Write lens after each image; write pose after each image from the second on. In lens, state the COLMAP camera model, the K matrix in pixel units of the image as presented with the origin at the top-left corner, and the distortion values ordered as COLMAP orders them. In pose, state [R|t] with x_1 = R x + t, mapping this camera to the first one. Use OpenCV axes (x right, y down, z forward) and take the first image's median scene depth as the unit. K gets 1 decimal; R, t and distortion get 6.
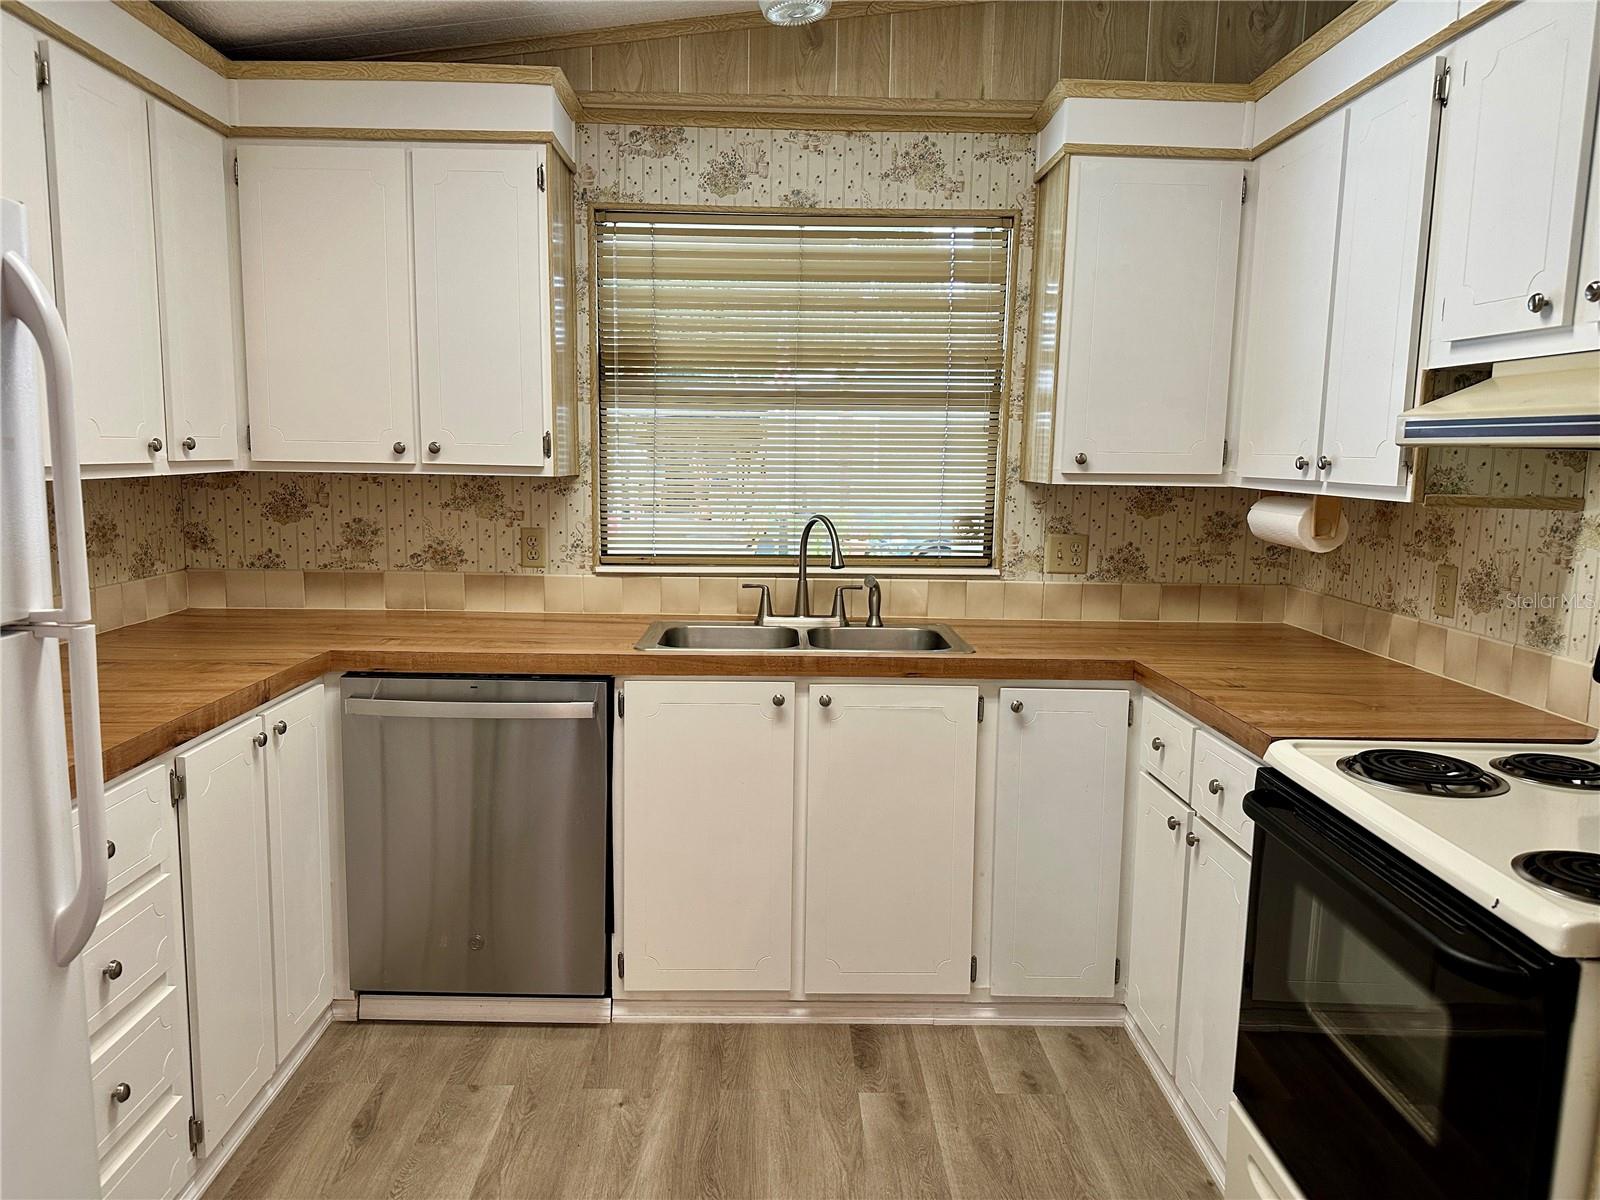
lens RADIAL K [[1122.1, 0, 792.2], [0, 1122.1, 608.7], [0, 0, 1]] dist [0.067278, -0.089062]
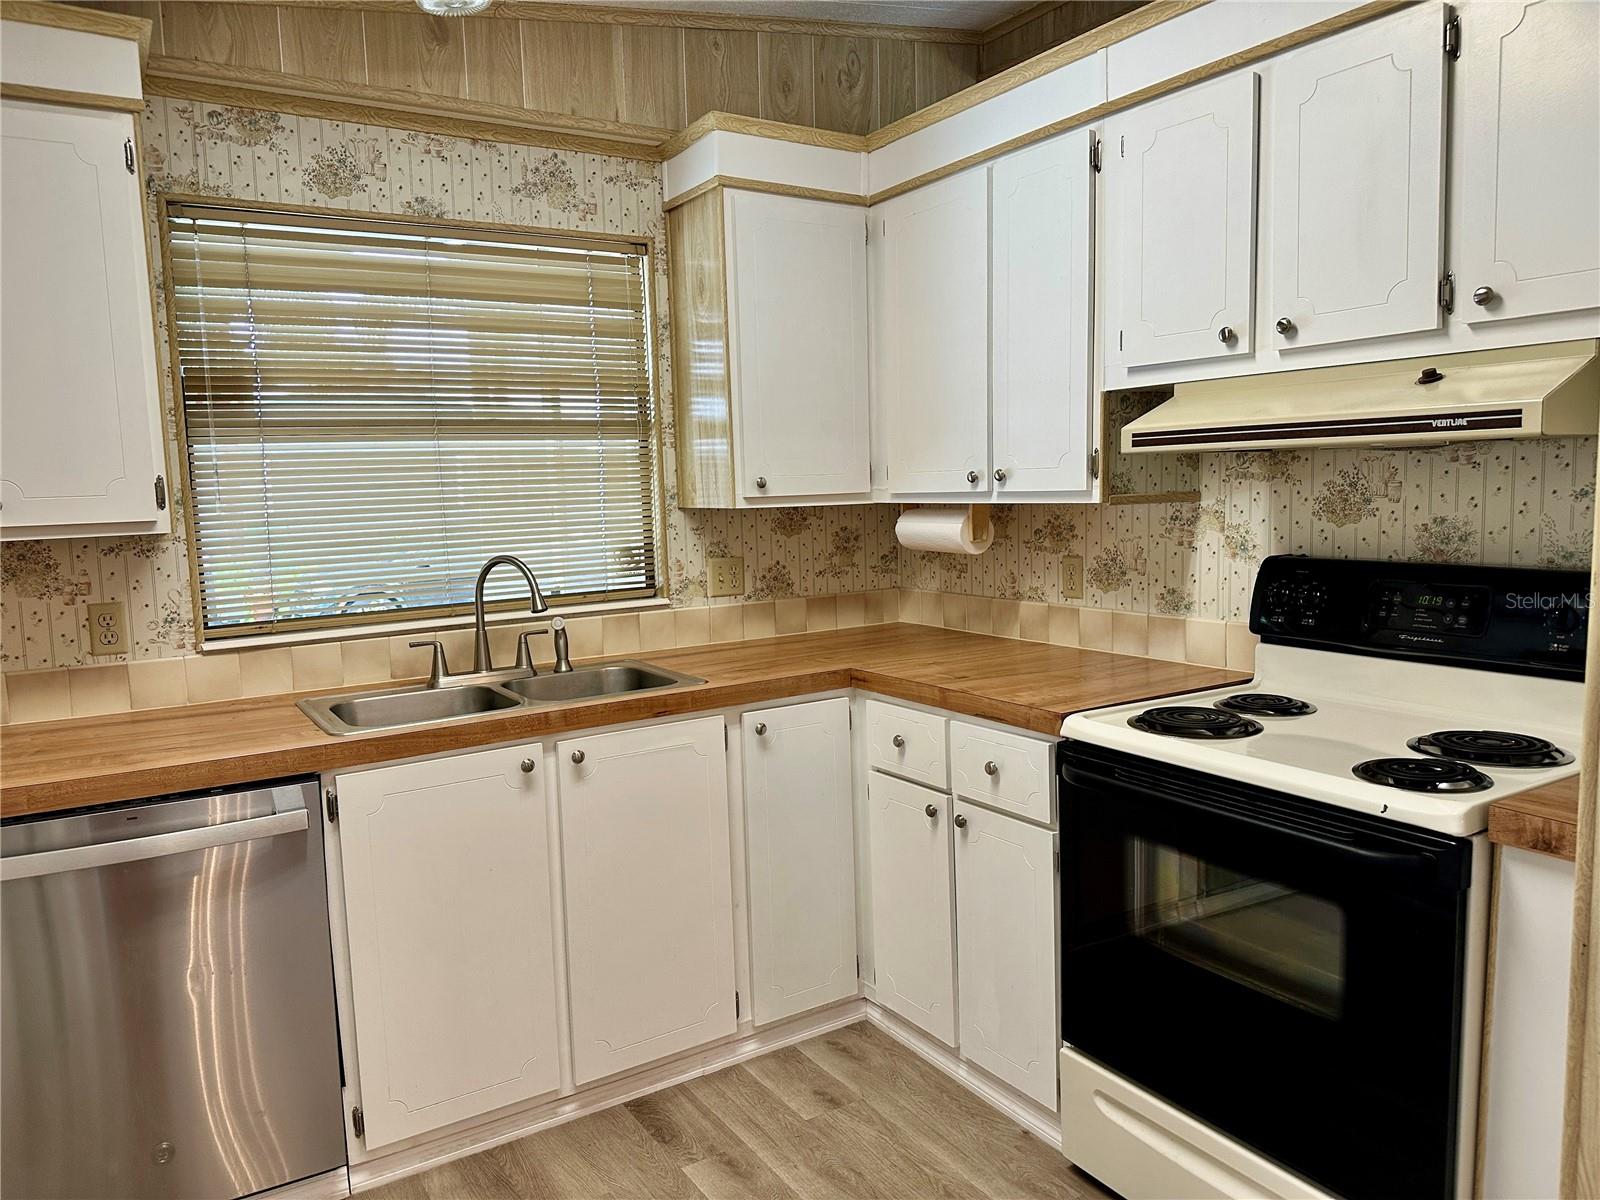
lens RADIAL K [[1122.1, 0, 792.0], [0, 1122.1, 606.4], [0, 0, 1]] dist [0.067278, -0.089062]
pose [[0.857952, -0.100648, 0.503775, -0.241282], [0.116753, 0.993161, -0.000413, -0.016222], [-0.500288, 0.059172, 0.863835, 0.105368]]
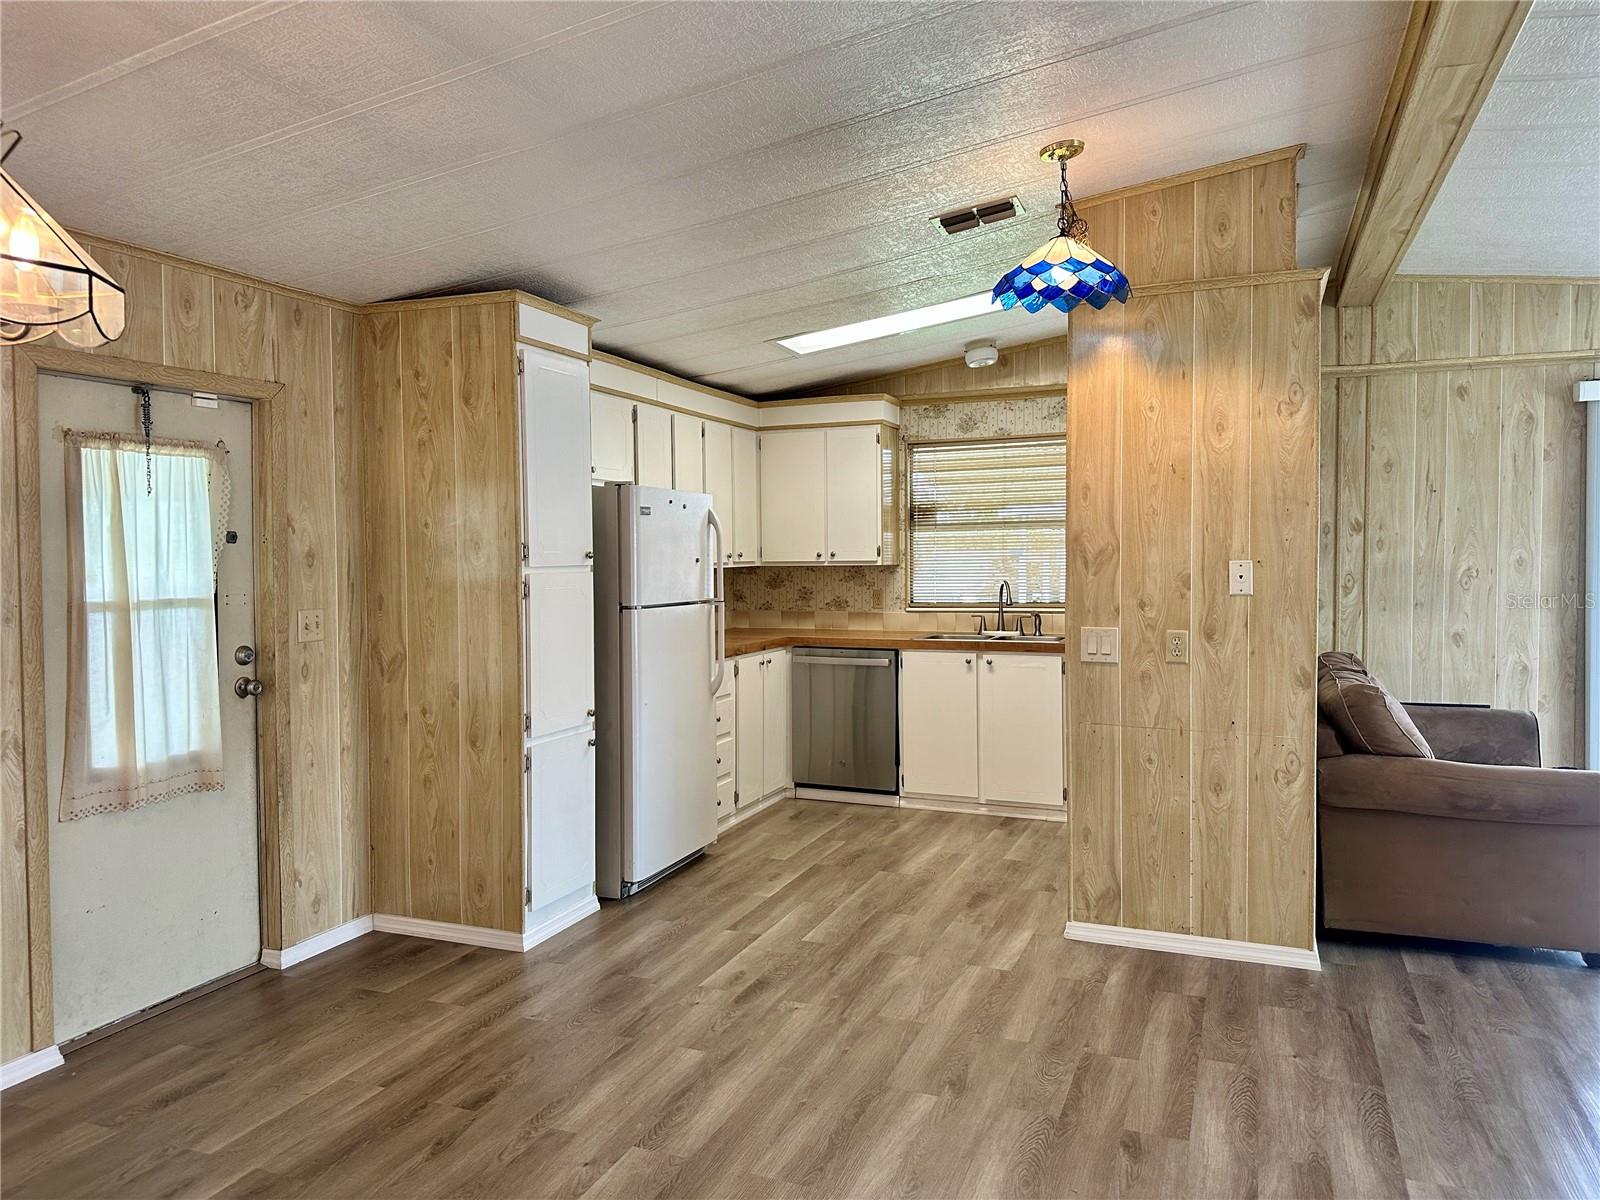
lens RADIAL K [[1122.1, 0, 796.3], [0, 1122.1, 588.5], [0, 0, 1]] dist [0.067278, -0.089062]
pose [[0.919786, -0.011470, -0.392253, 0.496843], [-0.031423, 0.994210, -0.102755, 0.160476], [0.391161, 0.106838, 0.914100, -1.080964]]
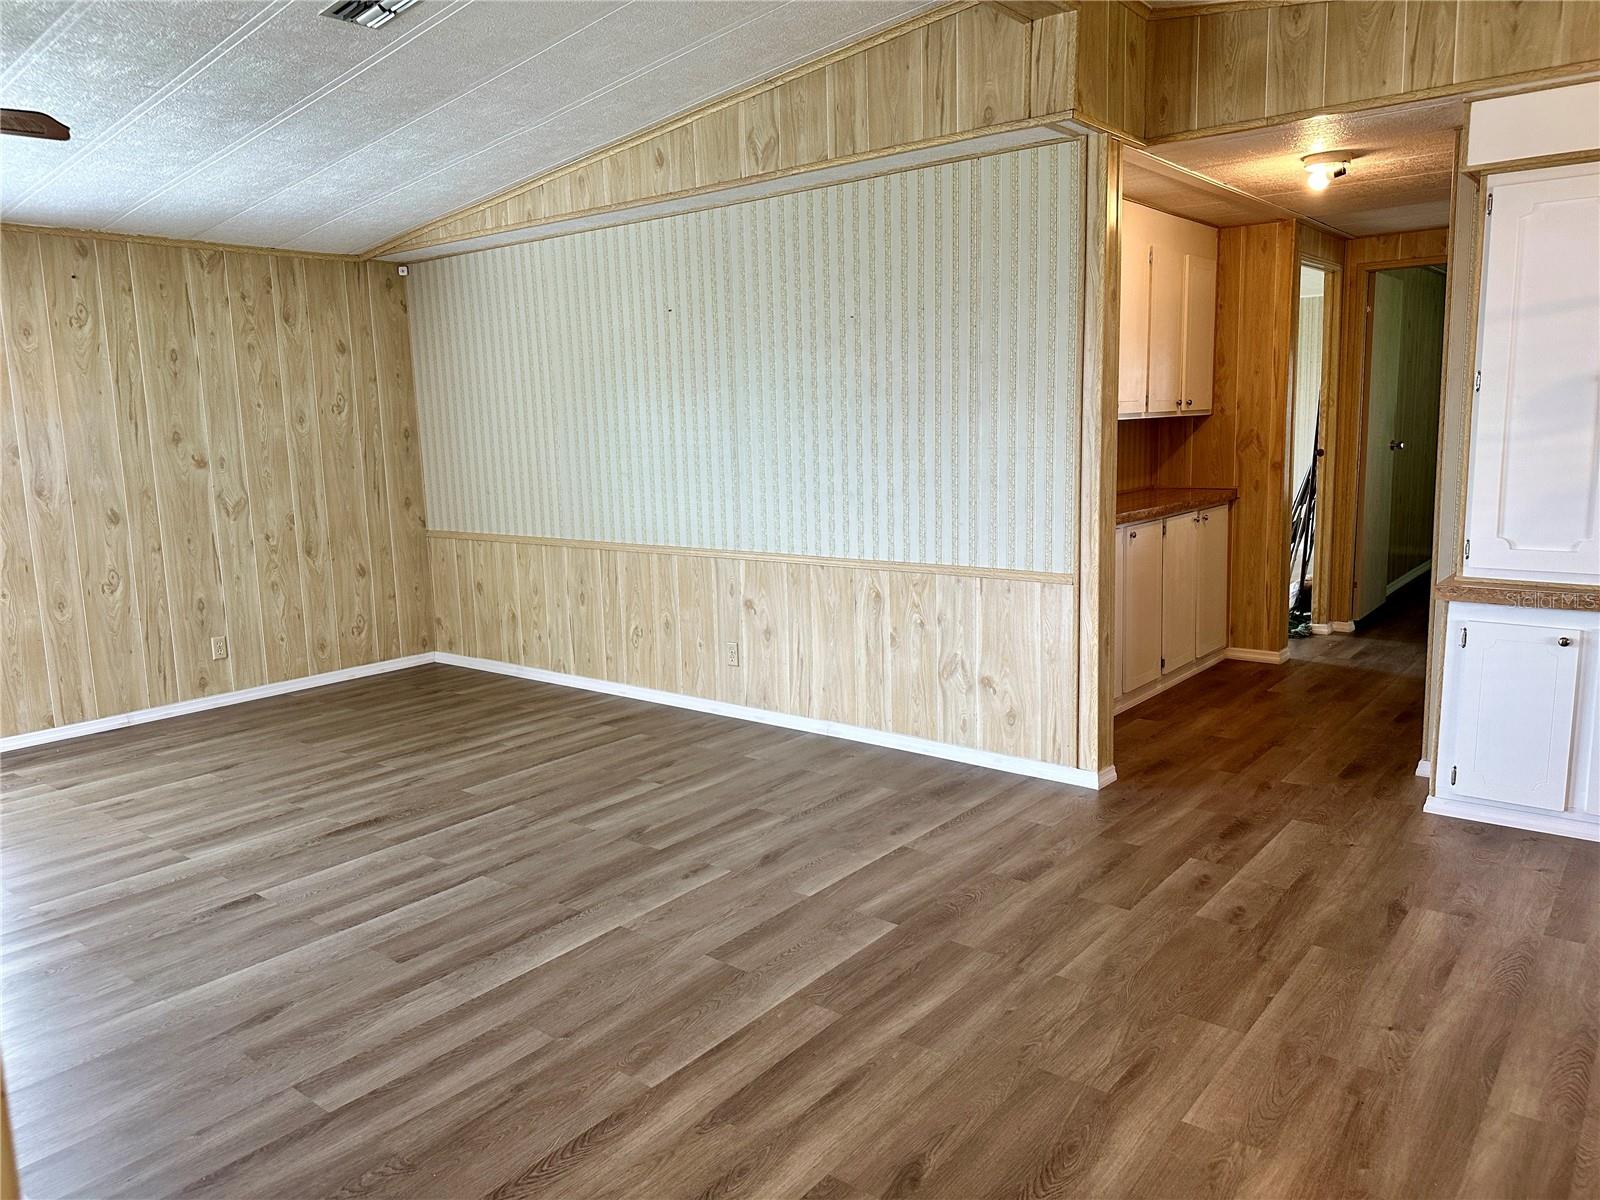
lens RADIAL K [[1122.1, 0, 792.4], [0, 1122.1, 592.6], [0, 0, 1]] dist [0.067278, -0.089062]
pose [[-0.768910, -0.097149, 0.631933, 0.032758], [0.101064, 0.957494, 0.270169, -0.038441], [-0.631319, 0.271602, -0.726408, 0.351627]]
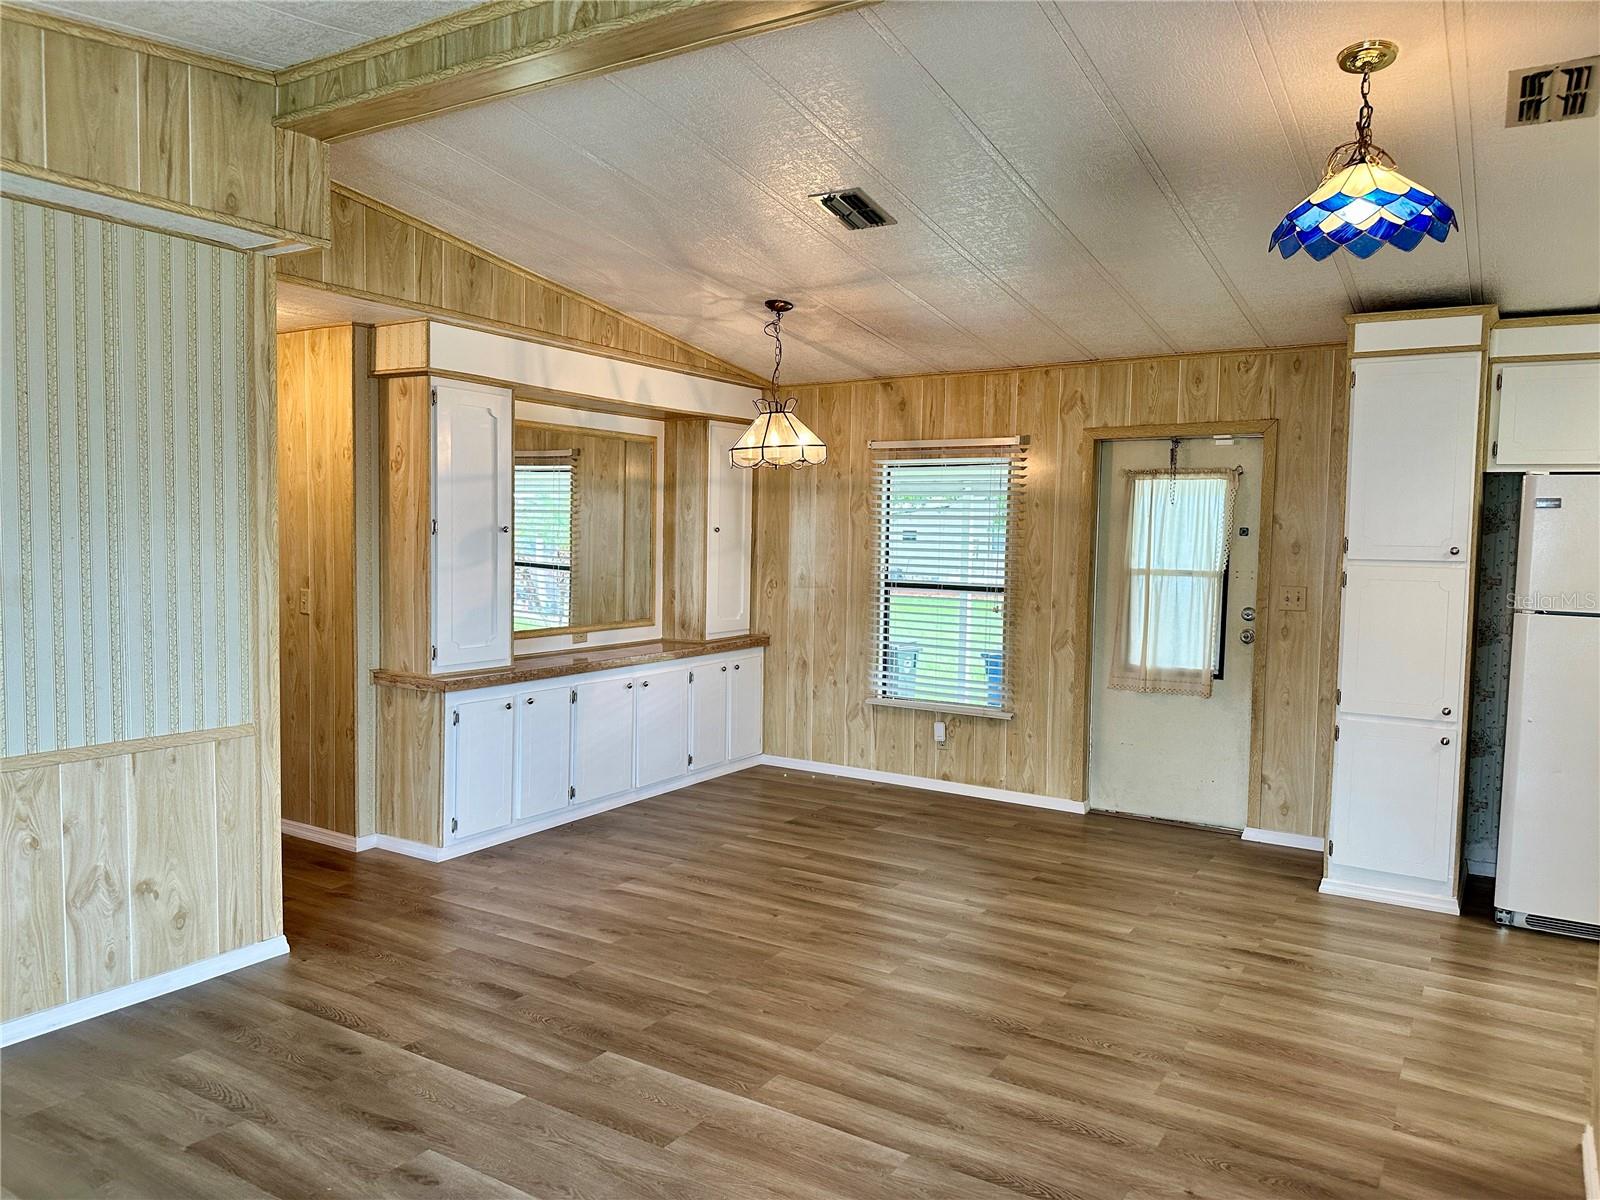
lens RADIAL K [[1122.1, 0, 791.0], [0, 1122.1, 598.3], [0, 0, 1]] dist [0.067278, -0.089062]
pose [[-0.553531, 0.023279, -0.832503, 1.359981], [-0.143605, 0.981969, 0.122942, -0.022878], [0.820354, 0.187604, -0.540207, 0.249611]]
